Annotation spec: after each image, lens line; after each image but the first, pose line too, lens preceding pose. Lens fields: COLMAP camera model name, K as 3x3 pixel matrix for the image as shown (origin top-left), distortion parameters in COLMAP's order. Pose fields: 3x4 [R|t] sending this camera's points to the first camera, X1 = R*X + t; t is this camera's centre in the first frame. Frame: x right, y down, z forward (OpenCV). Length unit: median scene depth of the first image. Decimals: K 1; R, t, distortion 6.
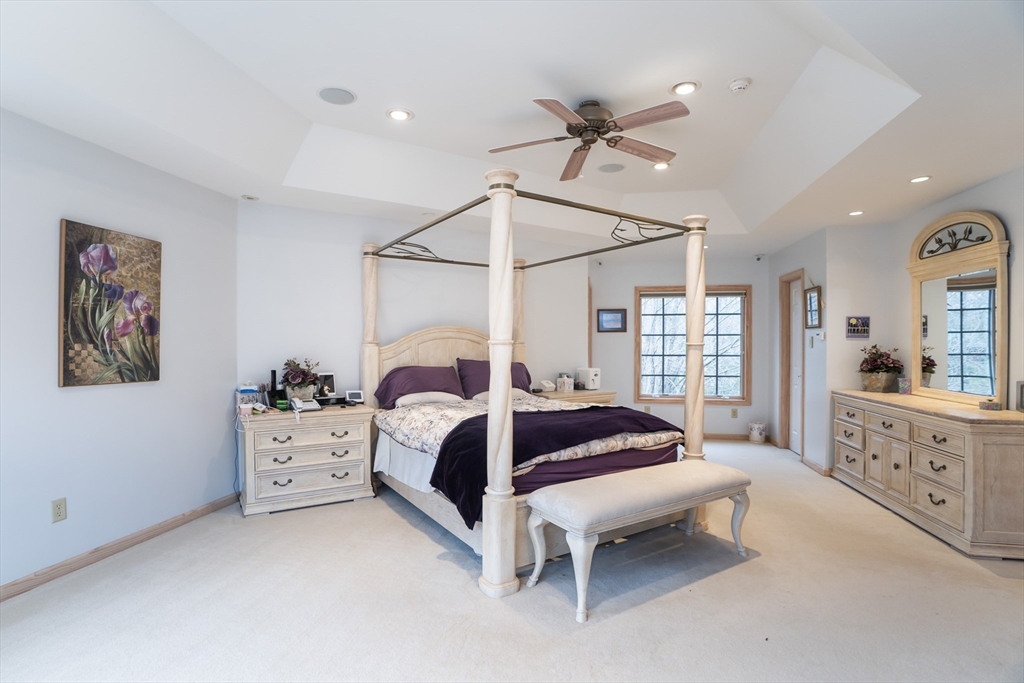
lens RADIAL K [[487.1, 0, 510.8], [0, 487.1, 353.5], [0, 0, 1]] dist [-0.058707, 0.025260]
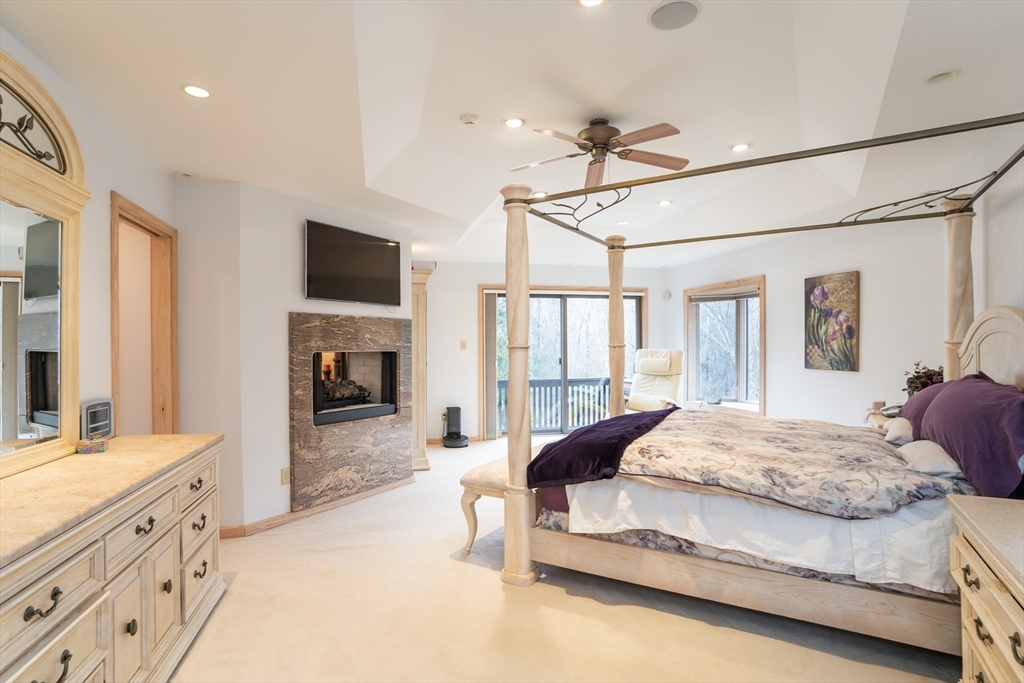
lens RADIAL K [[572.2, 0, 512.0], [0, 572.2, 341.5], [0, 0, 1]] dist [-0.000156, -0.000004]
pose [[-0.911436, 0.001119, -0.411441, 0.823642], [-0.002075, 0.999971, 0.007315, -0.039458], [0.411437, 0.007521, -0.911407, 2.039444]]
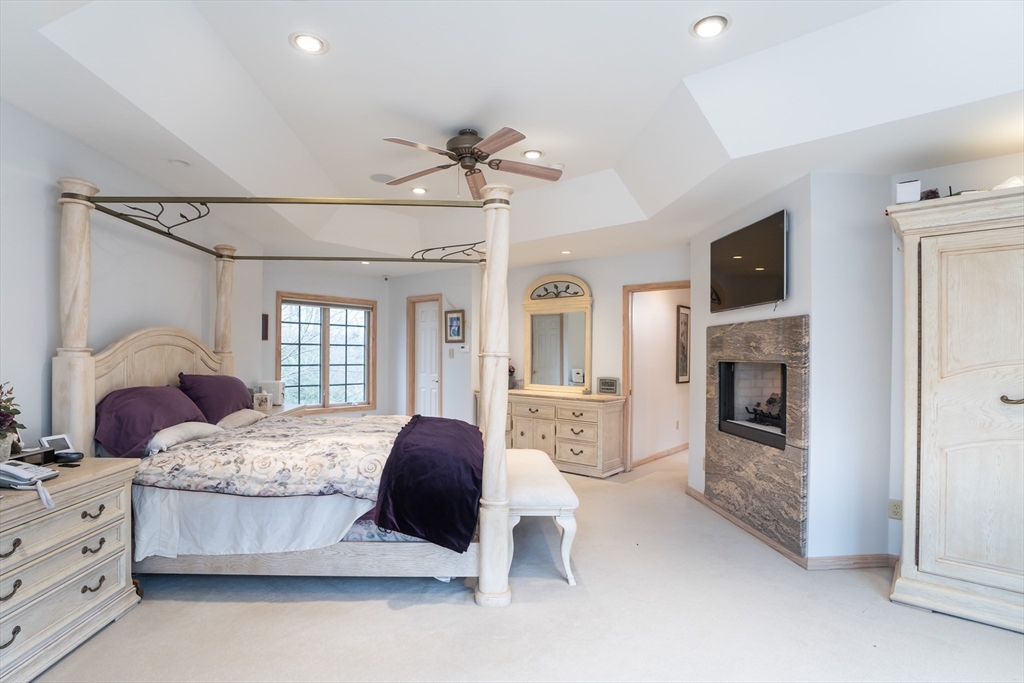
lens RADIAL K [[487.1, 0, 510.8], [0, 487.1, 353.5], [0, 0, 1]] dist [-0.058707, 0.025260]
pose [[0.513426, 0.007042, 0.858105, -0.700080], [0.007234, 0.999895, -0.012534, -0.010111], [-0.858103, 0.012642, 0.513322, 0.357493]]
